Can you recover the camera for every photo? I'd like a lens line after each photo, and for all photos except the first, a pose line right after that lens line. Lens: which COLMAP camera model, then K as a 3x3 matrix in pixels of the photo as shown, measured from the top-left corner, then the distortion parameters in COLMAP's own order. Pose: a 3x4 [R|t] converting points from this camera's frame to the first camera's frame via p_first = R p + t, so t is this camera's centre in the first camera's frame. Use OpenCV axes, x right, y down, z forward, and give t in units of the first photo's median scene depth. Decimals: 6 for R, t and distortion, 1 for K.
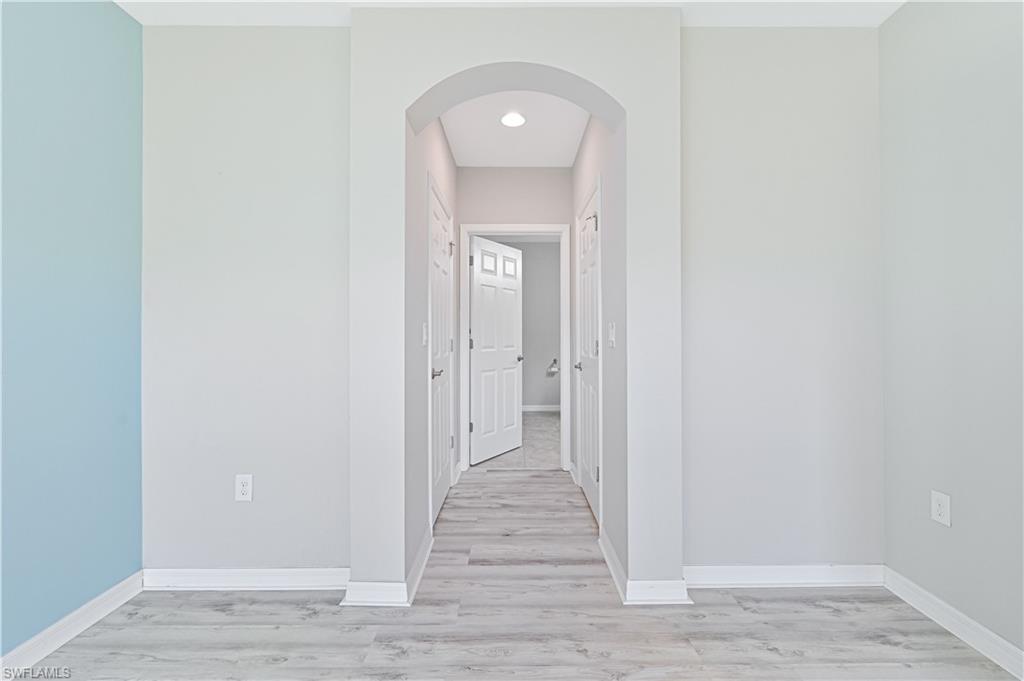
lens RADIAL K [[435.0, 0, 512.7], [0, 435.0, 334.2], [0, 0, 1]] dist [-0.002338, -0.000482]
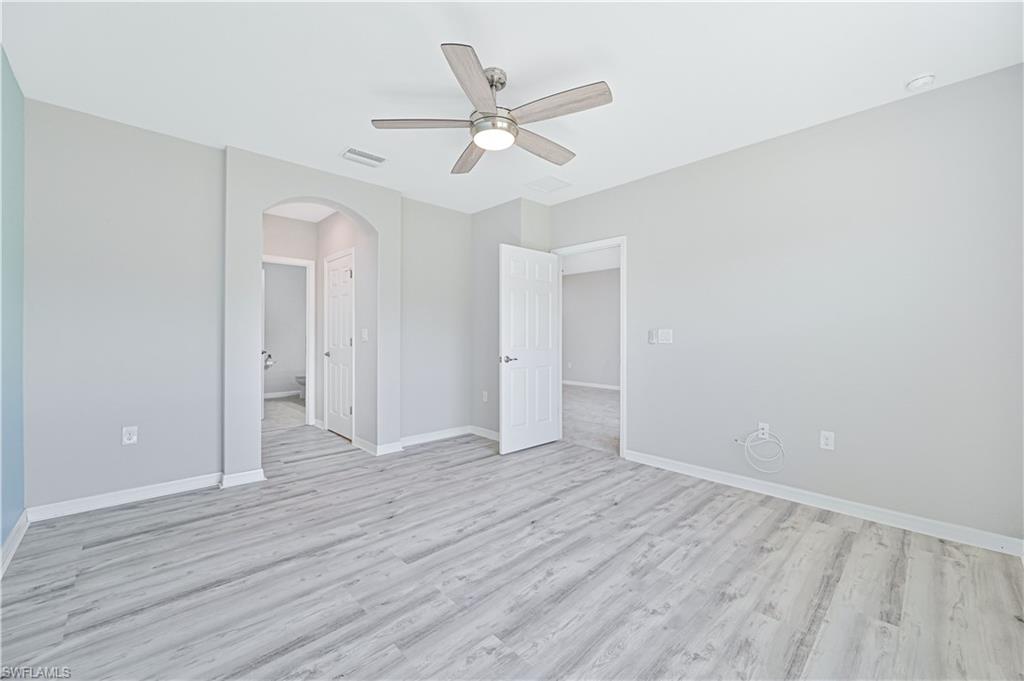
lens RADIAL K [[404.7, 0, 513.7], [0, 404.7, 336.3], [0, 0, 1]] dist [-0.003393, 0.000486]
pose [[0.727905, 0.004627, 0.685662, -0.645474], [-0.008735, 0.999959, 0.002526, -0.004073], [-0.685622, -0.007828, 0.727915, -0.973939]]
